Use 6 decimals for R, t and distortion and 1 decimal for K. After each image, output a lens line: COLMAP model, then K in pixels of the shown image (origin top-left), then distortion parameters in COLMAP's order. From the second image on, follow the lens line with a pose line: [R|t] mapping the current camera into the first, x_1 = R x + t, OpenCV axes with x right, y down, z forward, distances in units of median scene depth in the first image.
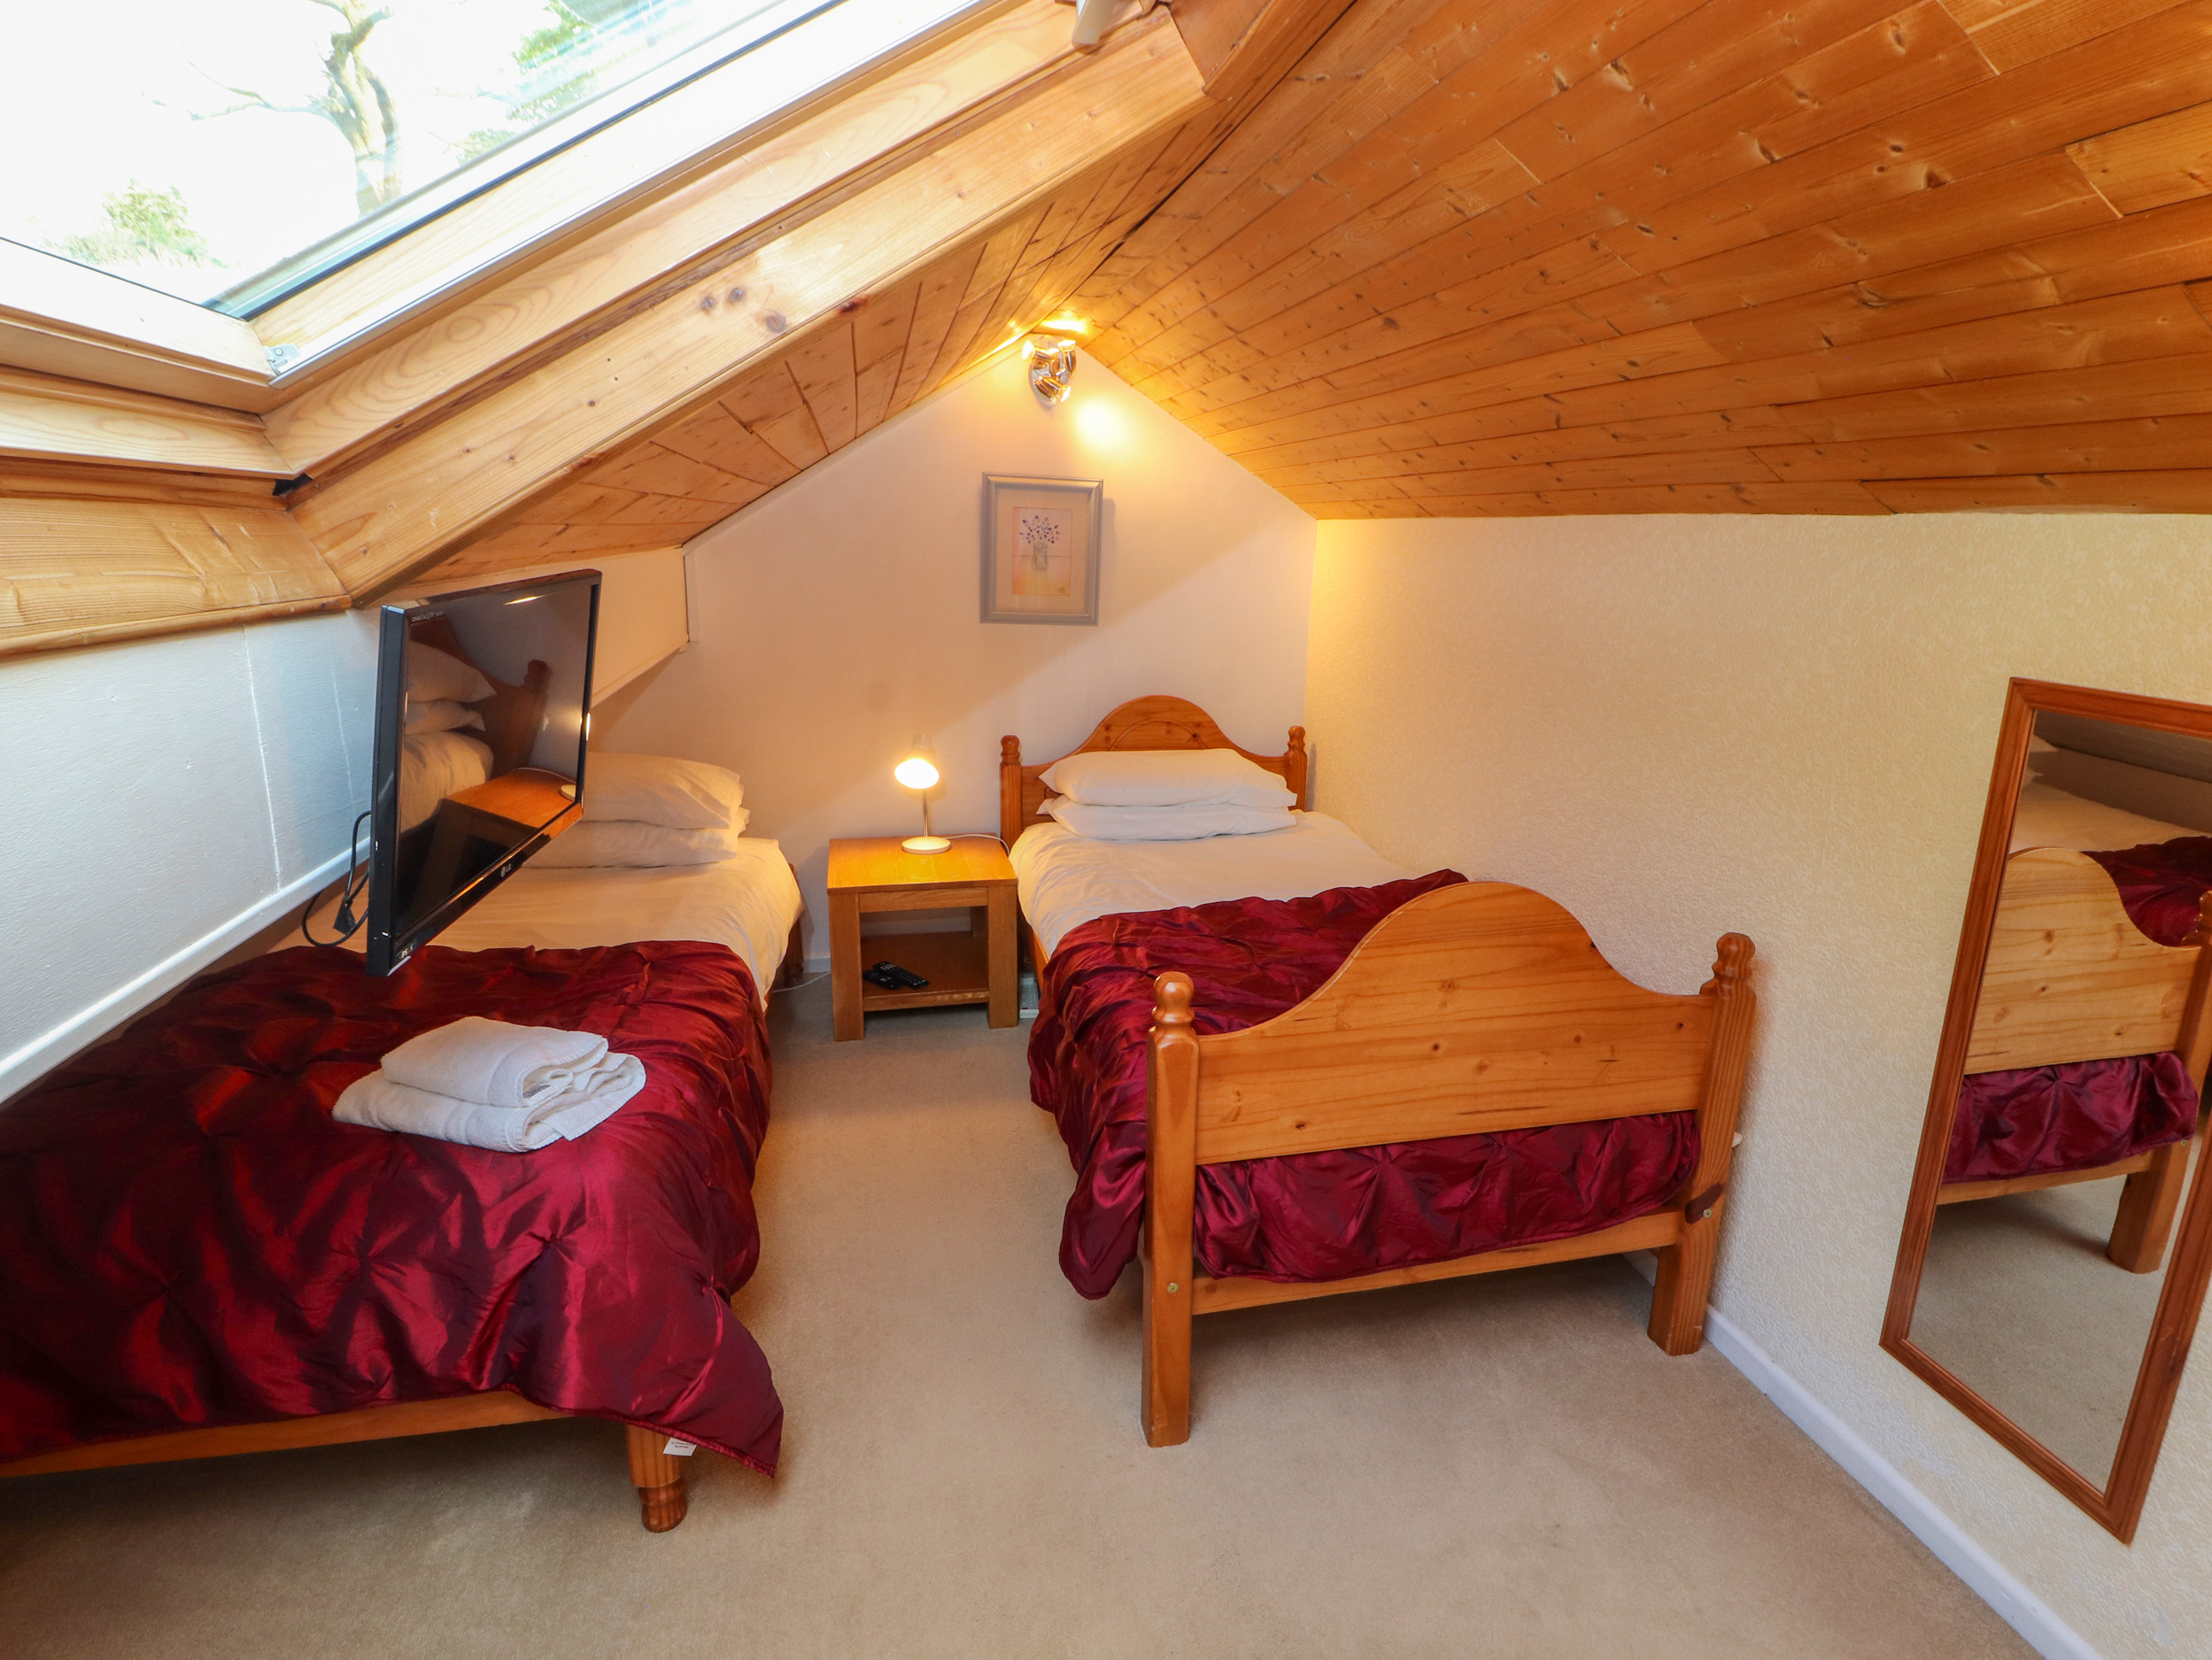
lens RADIAL K [[1198.7, 0, 1106.0], [0, 1198.7, 830.0], [0, 0, 1]] dist [-0.000581, -0.015554]
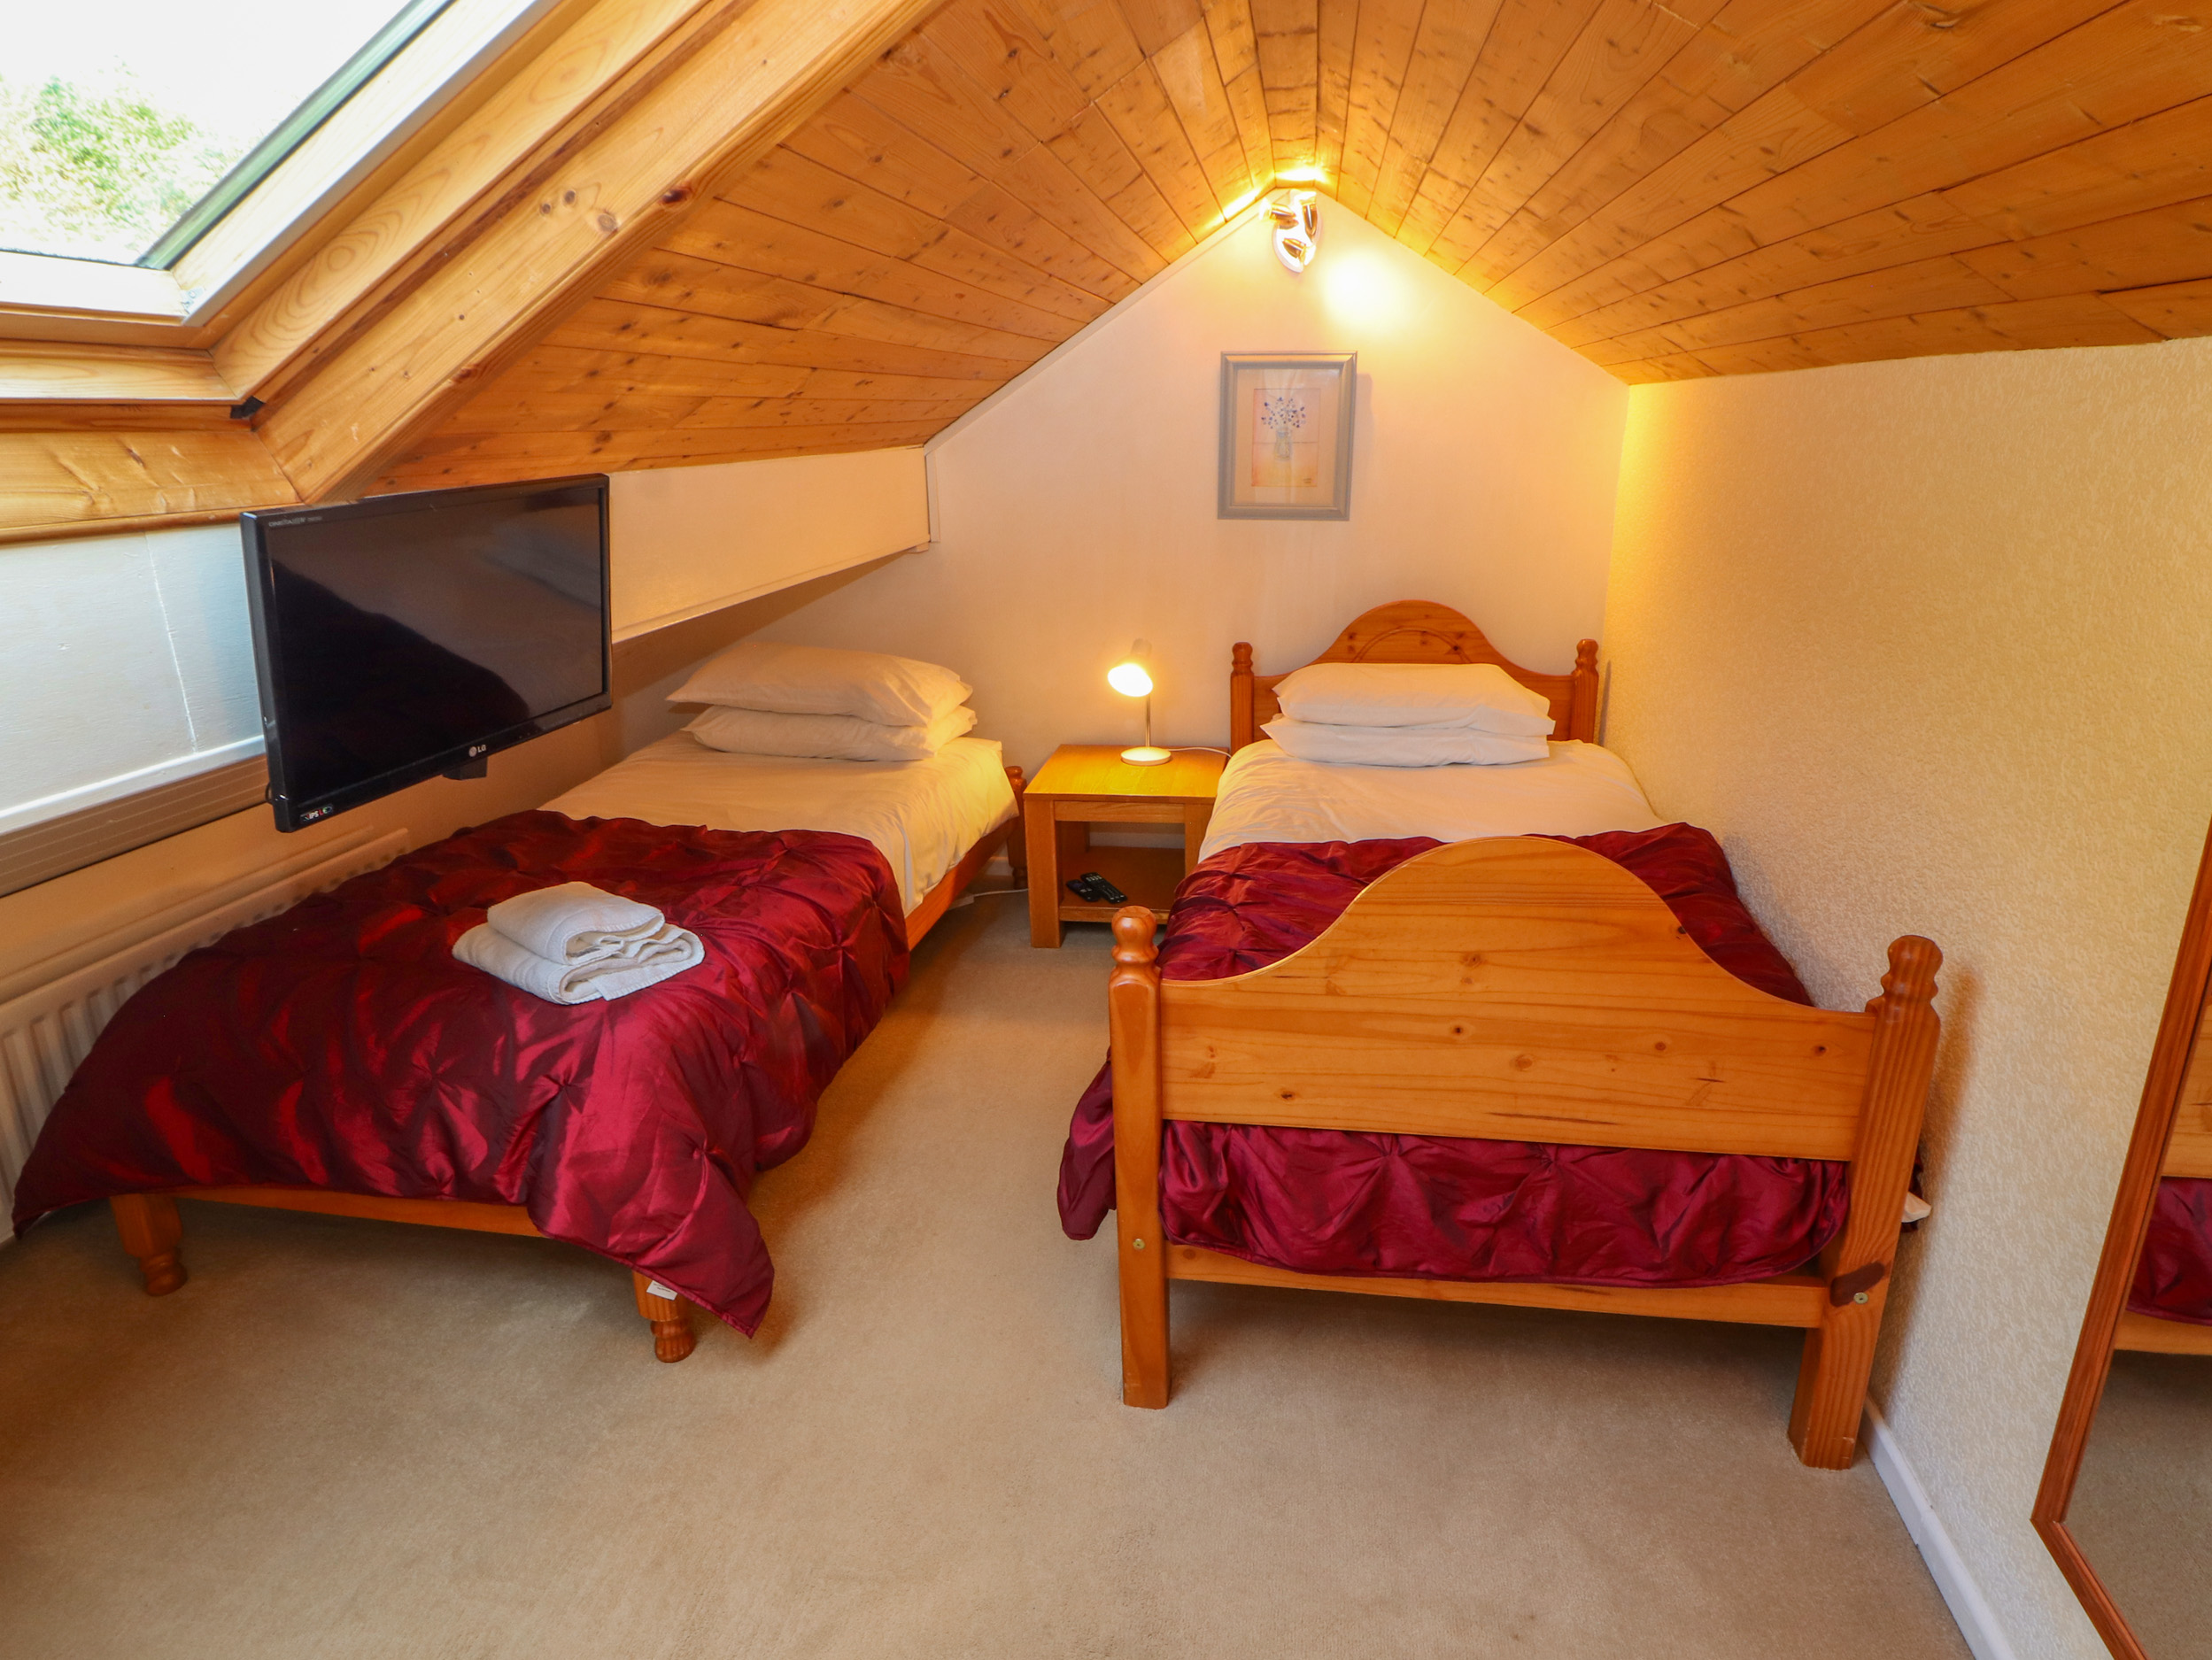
lens RADIAL K [[1260.8, 0, 1106.0], [0, 1260.8, 830.0], [0, 0, 1]] dist [0.001454, -0.017904]
pose [[0.921252, 0.081408, -0.380351, 0.367371], [-0.054479, 0.995219, 0.081057, -0.014770], [0.385131, -0.053953, 0.921283, 0.104793]]
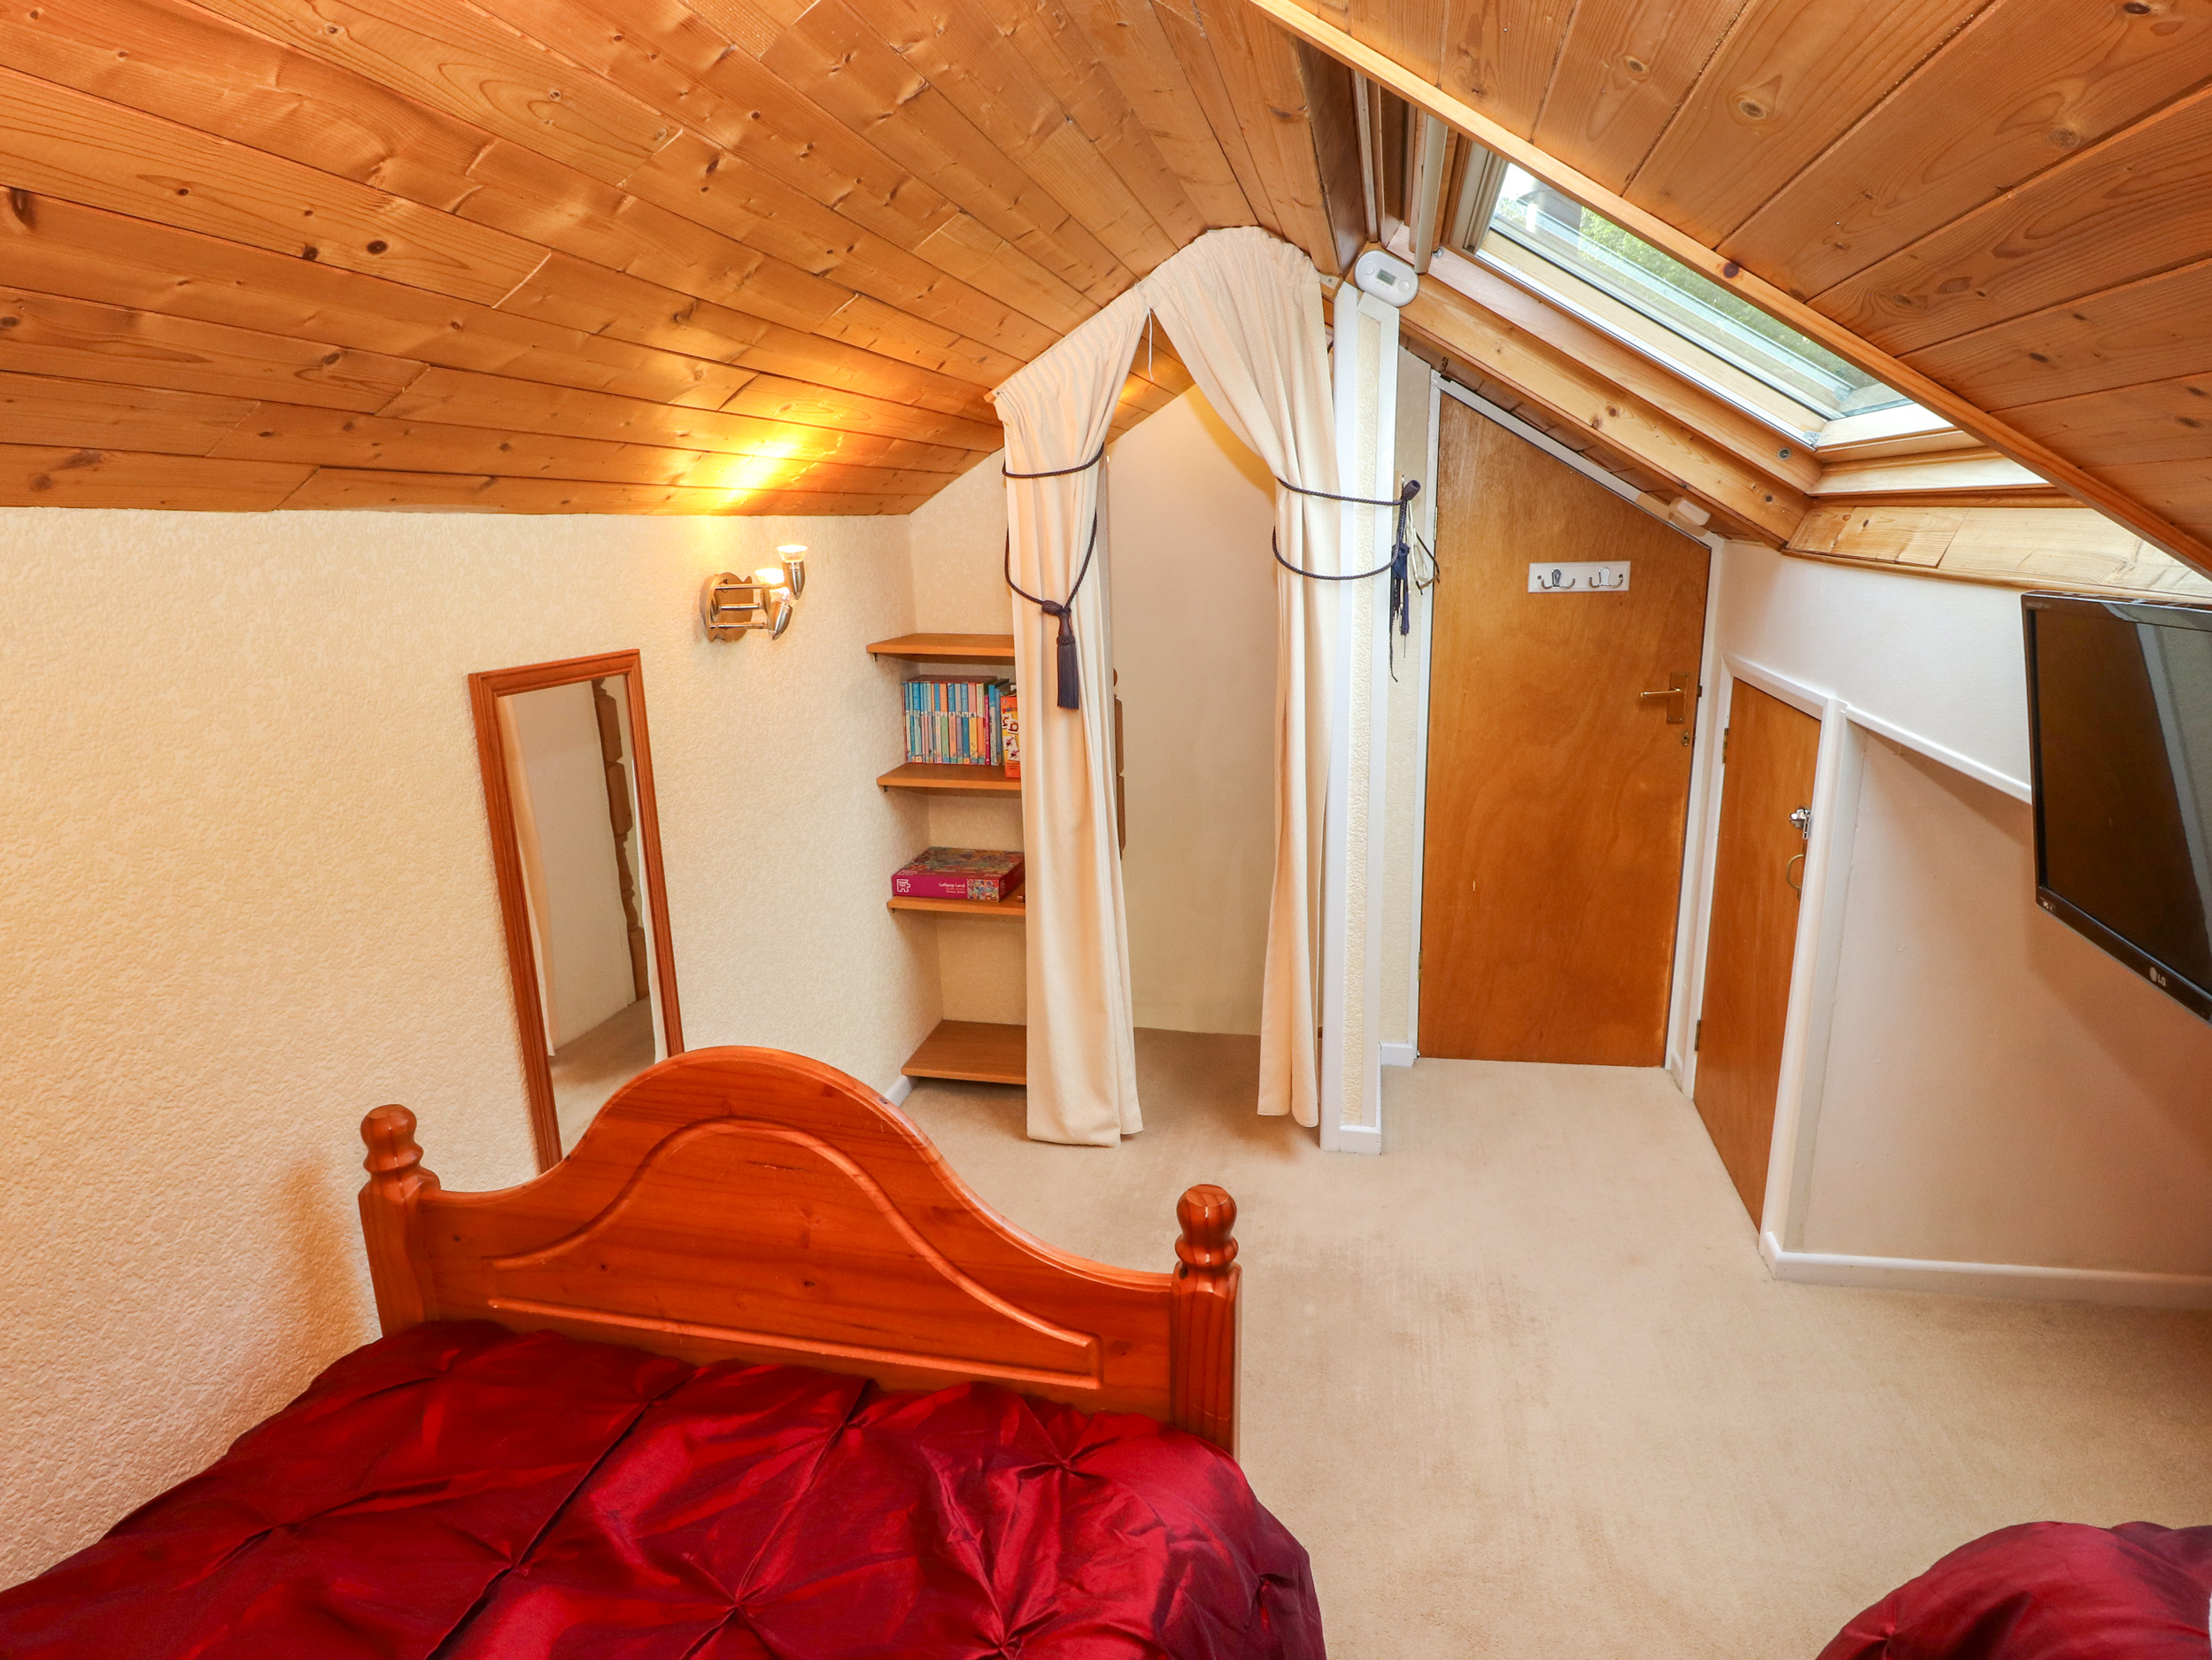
lens RADIAL K [[1260.8, 0, 1106.0], [0, 1260.8, 830.0], [0, 0, 1]] dist [0.001454, -0.017904]
pose [[-0.909047, -0.103678, 0.403589, -0.142741], [0.096387, 0.889965, 0.445726, -0.356902], [-0.405393, 0.444086, -0.799027, 1.387556]]
